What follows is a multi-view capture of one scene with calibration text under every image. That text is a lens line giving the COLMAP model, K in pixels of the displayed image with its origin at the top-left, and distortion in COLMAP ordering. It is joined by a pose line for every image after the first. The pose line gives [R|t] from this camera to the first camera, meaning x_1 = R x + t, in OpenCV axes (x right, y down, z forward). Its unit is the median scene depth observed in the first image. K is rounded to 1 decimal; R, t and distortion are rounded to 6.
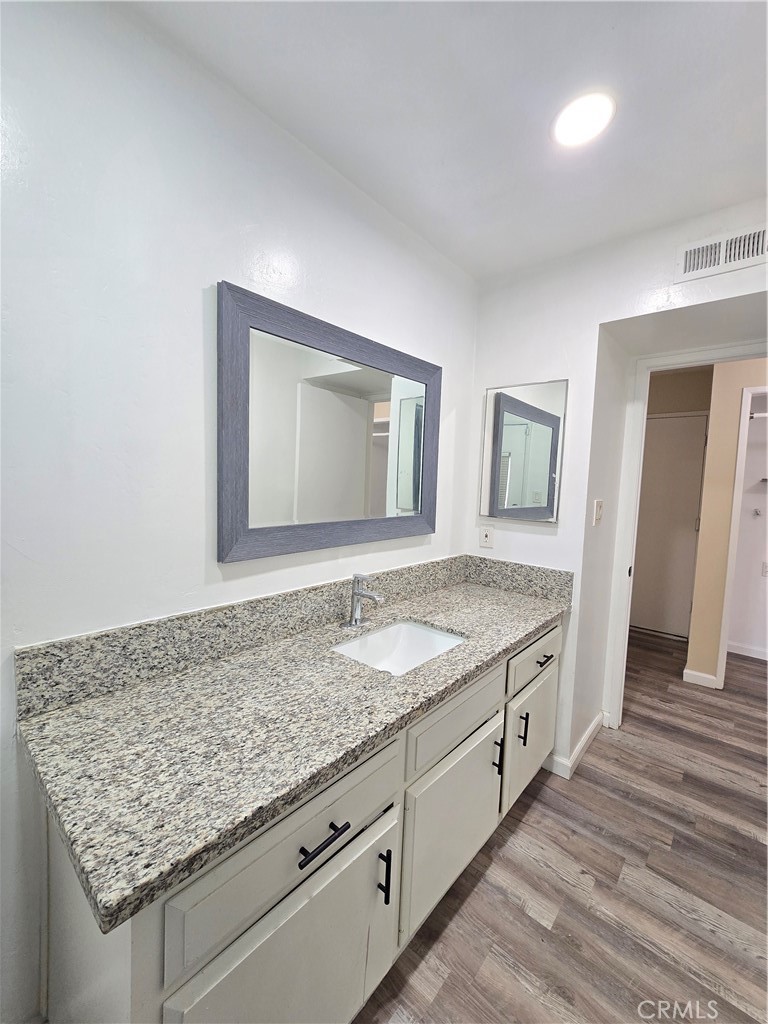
lens RADIAL K [[415.2, 0, 385.5], [0, 415.2, 510.6], [0, 0, 1]] dist [0.001768, 0.000403]
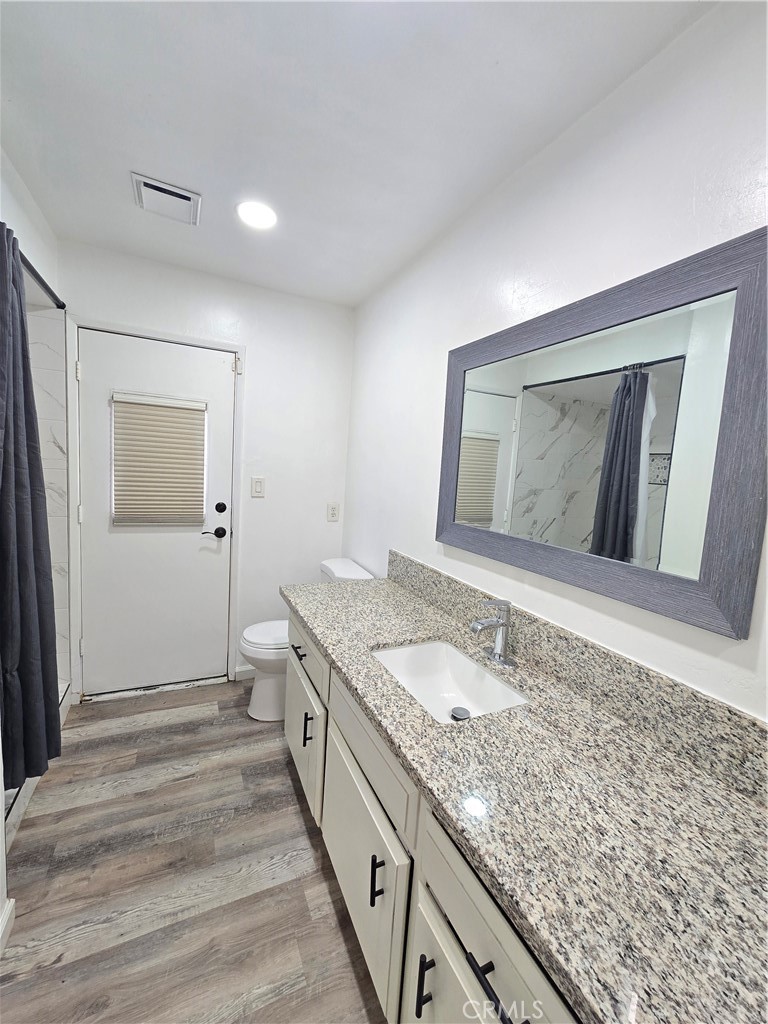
lens RADIAL K [[415.2, 0, 382.1], [0, 415.2, 508.5], [0, 0, 1]] dist [0.001768, 0.000403]
pose [[-0.395646, 0.032967, -0.917811, 0.973036], [-0.142794, 0.984994, 0.096936, -0.095431], [0.907234, 0.169410, -0.385002, 1.291781]]
